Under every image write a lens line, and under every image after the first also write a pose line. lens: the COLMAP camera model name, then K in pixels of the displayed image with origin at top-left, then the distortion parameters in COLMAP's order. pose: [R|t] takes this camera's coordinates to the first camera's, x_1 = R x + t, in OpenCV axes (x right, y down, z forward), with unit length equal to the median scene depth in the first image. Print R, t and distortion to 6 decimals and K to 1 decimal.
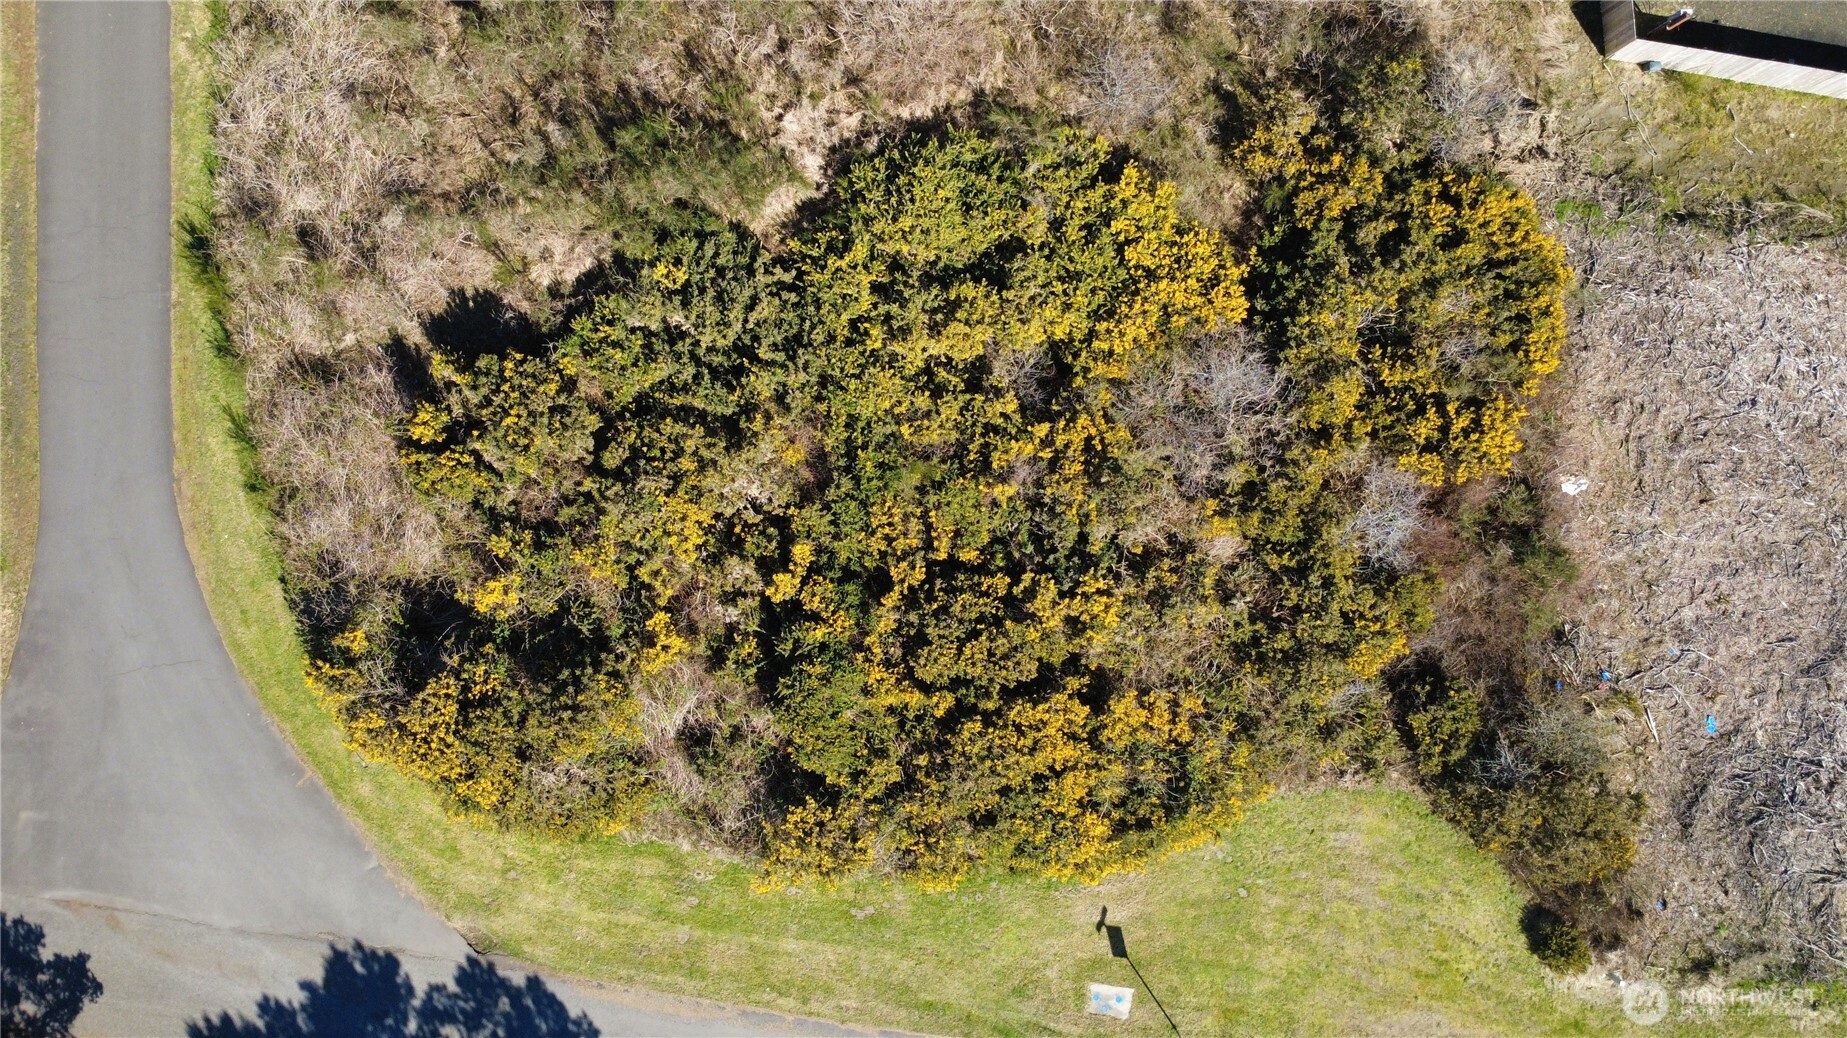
lens RADIAL K [[1349.7, 0, 925.9], [0, 1349.7, 516.2], [0, 0, 1]] dist [0.000792, 0.000926]
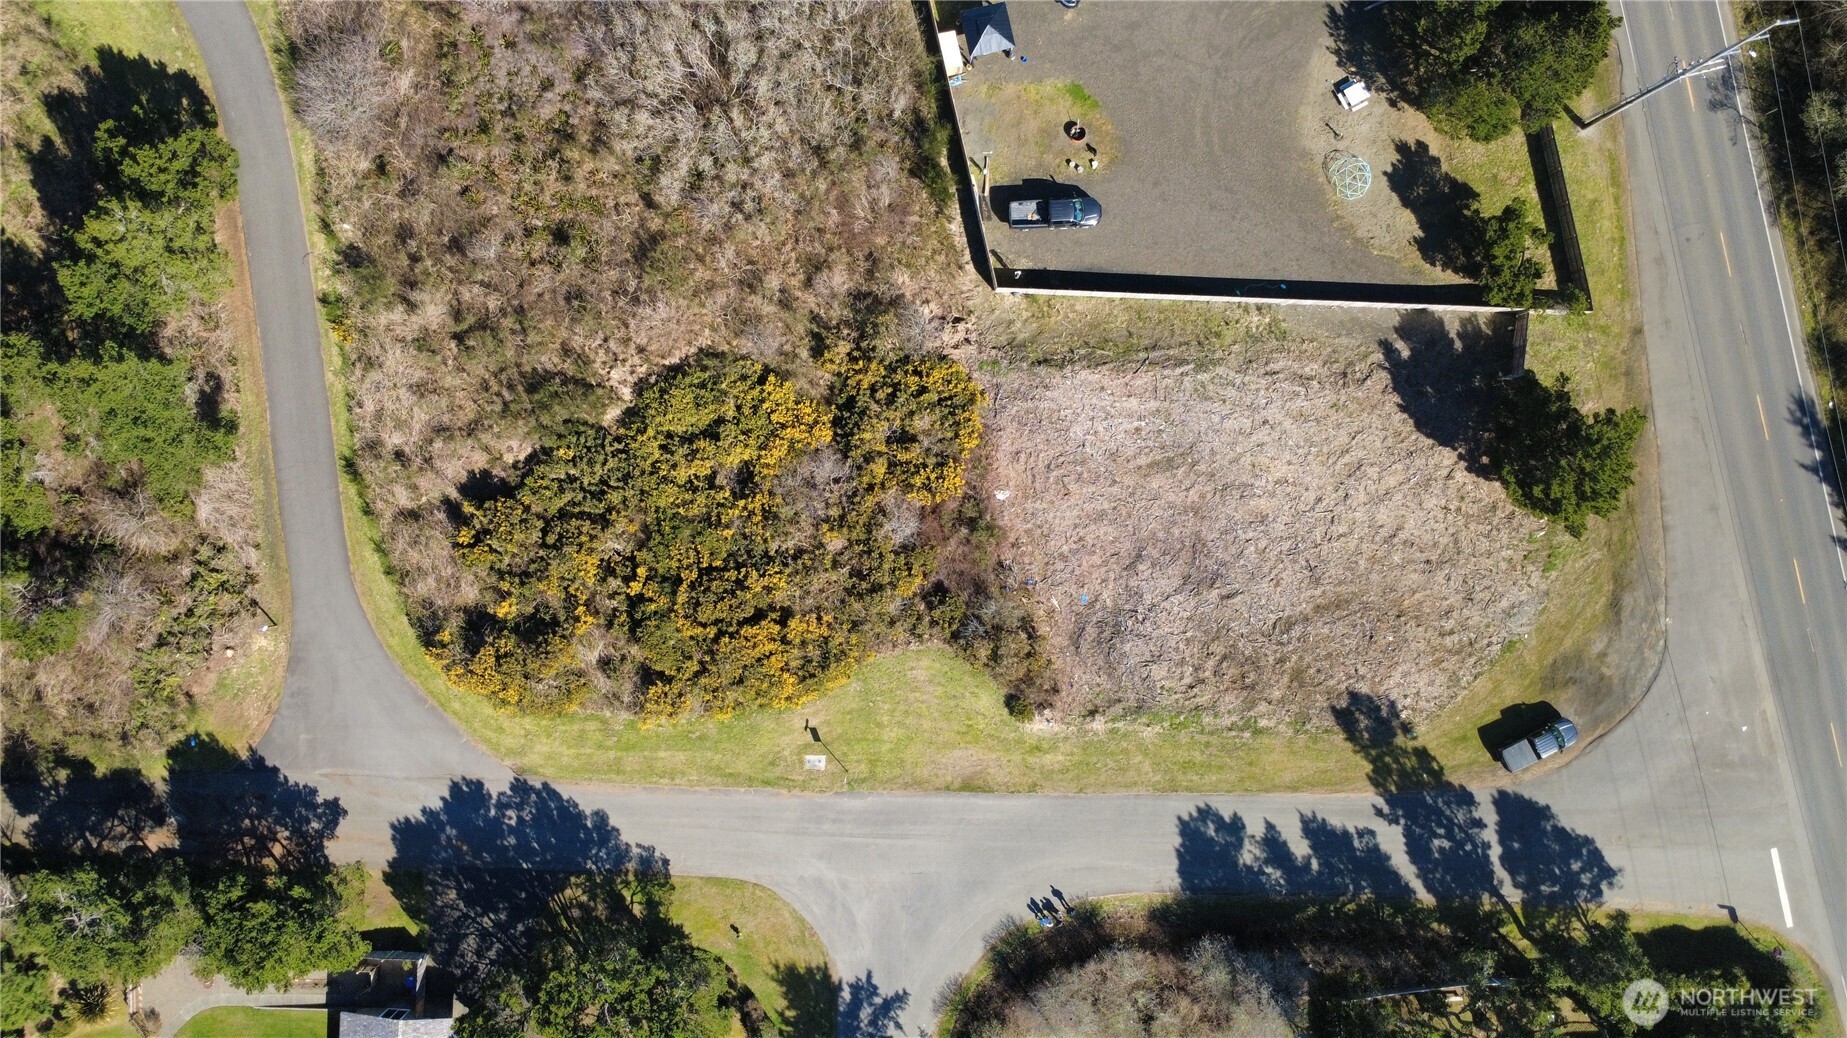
lens RADIAL K [[1349.7, 0, 925.4], [0, 1349.7, 520.1], [0, 0, 1]] dist [0.000792, 0.000926]
pose [[0.992243, -0.124222, -0.004805, 0.374673], [0.124225, 0.992254, 0.000172, 0.000939], [0.004747, -0.000767, 0.999988, -1.154078]]
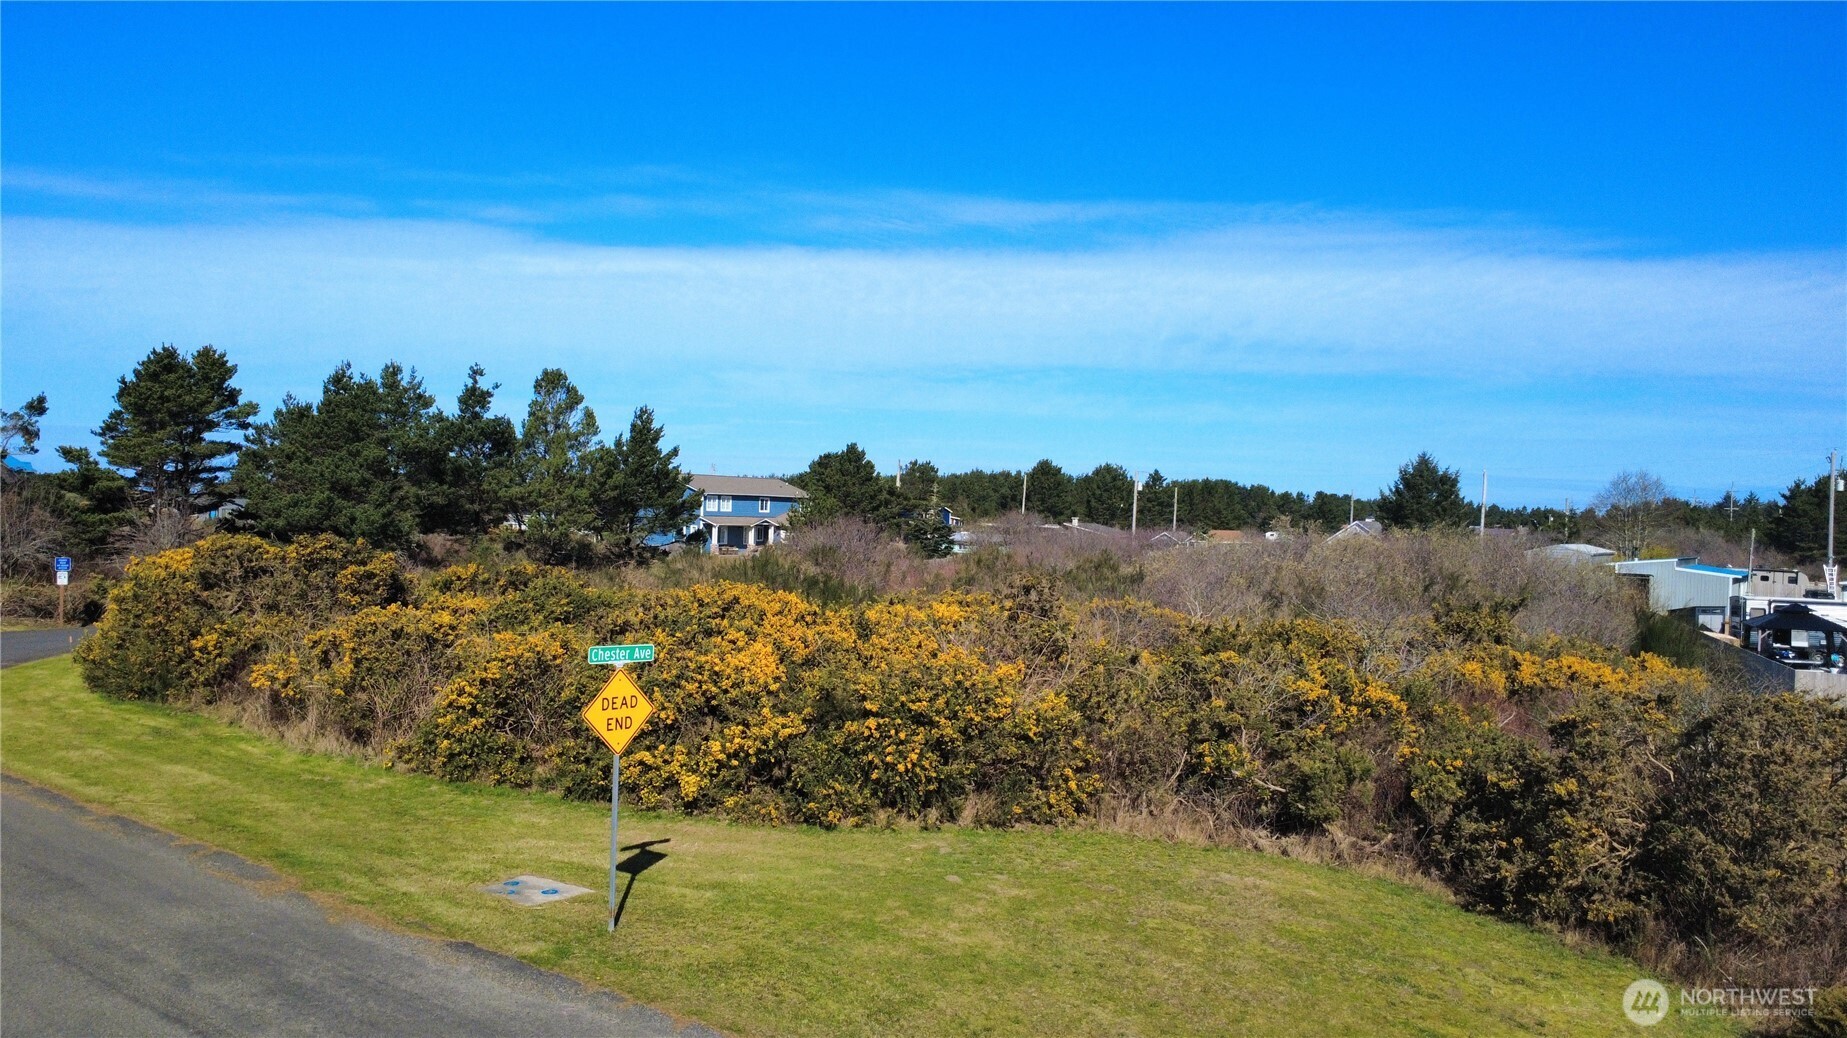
lens RADIAL K [[1349.7, 0, 923.3], [0, 1349.7, 531.3], [0, 0, 1]] dist [0.000792, 0.000926]
pose [[0.883476, 0.005799, -0.468440, 0.433066], [-0.468304, -0.016144, -0.883420, 0.671886], [-0.012686, 0.999853, -0.011547, 0.918356]]
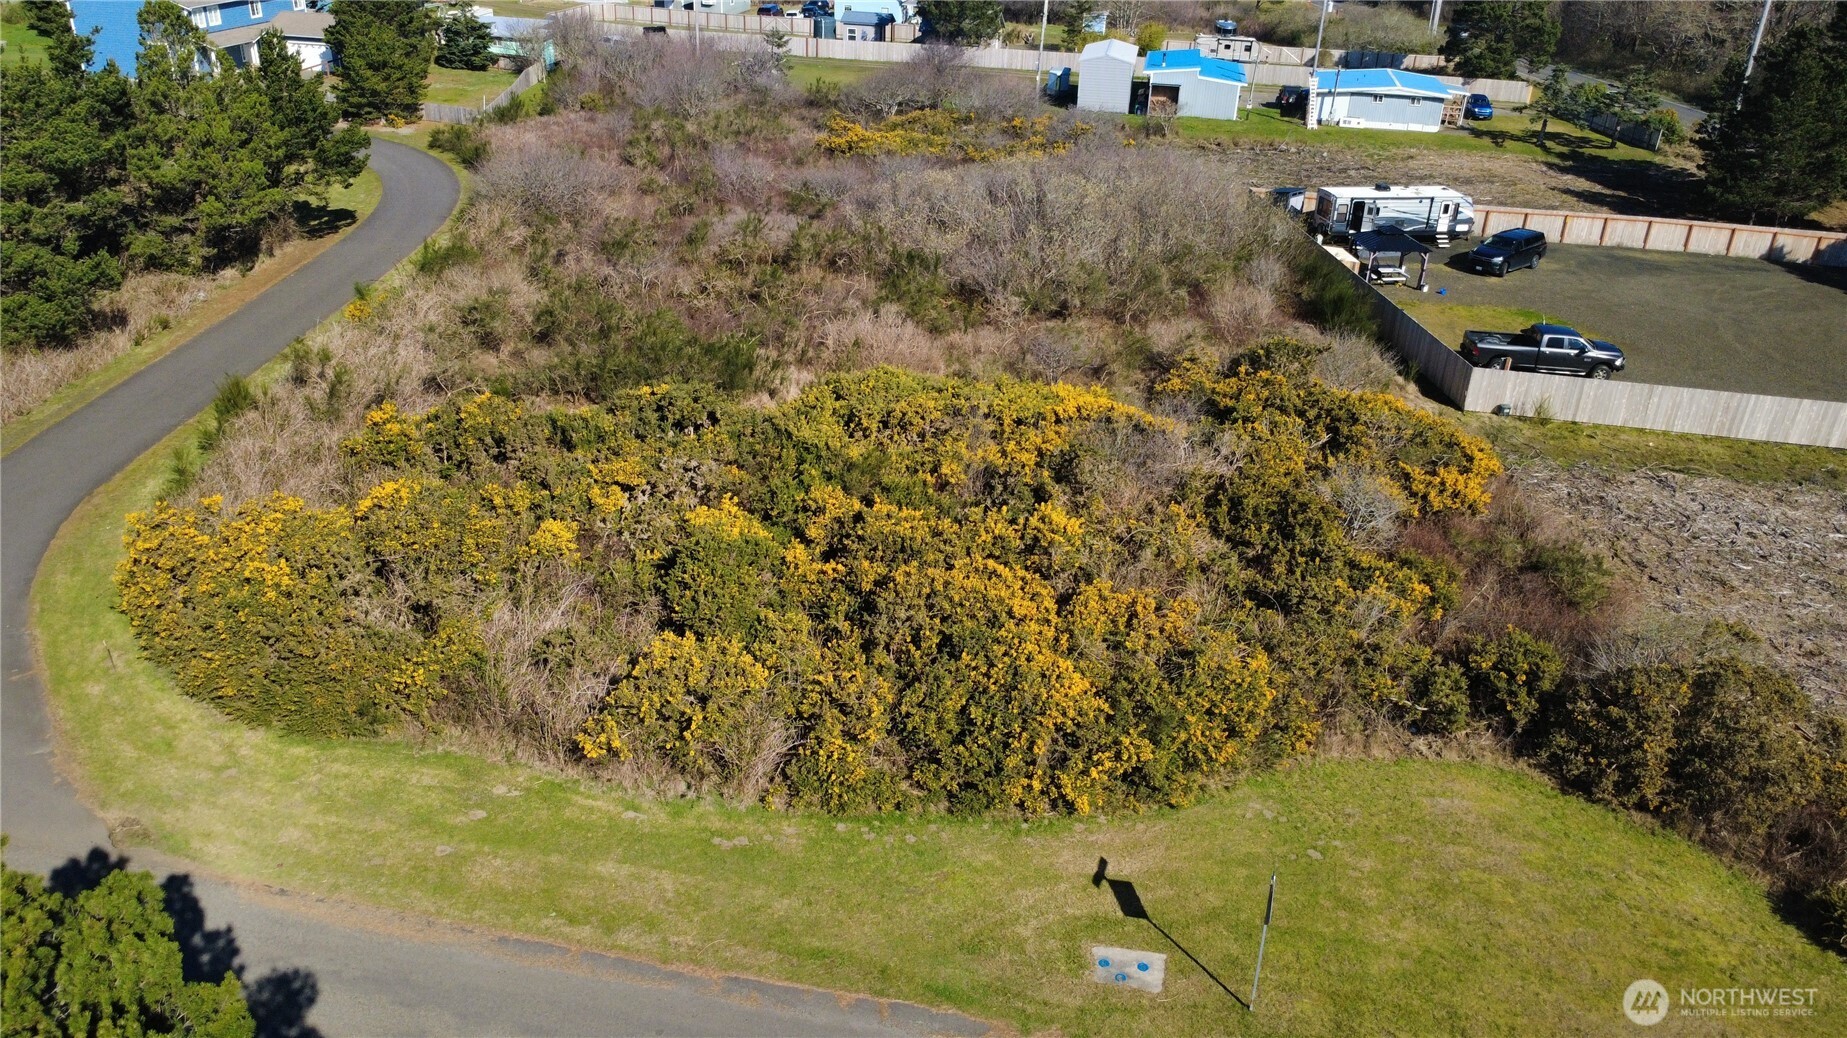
lens RADIAL K [[1349.7, 0, 927.5], [0, 1349.7, 520.0], [0, 0, 1]] dist [0.000792, 0.000926]
pose [[0.999494, 0.022370, -0.022596, 0.060332], [-0.030120, 0.438463, -0.898244, 0.818906], [-0.010186, 0.898471, 0.438915, 0.583962]]
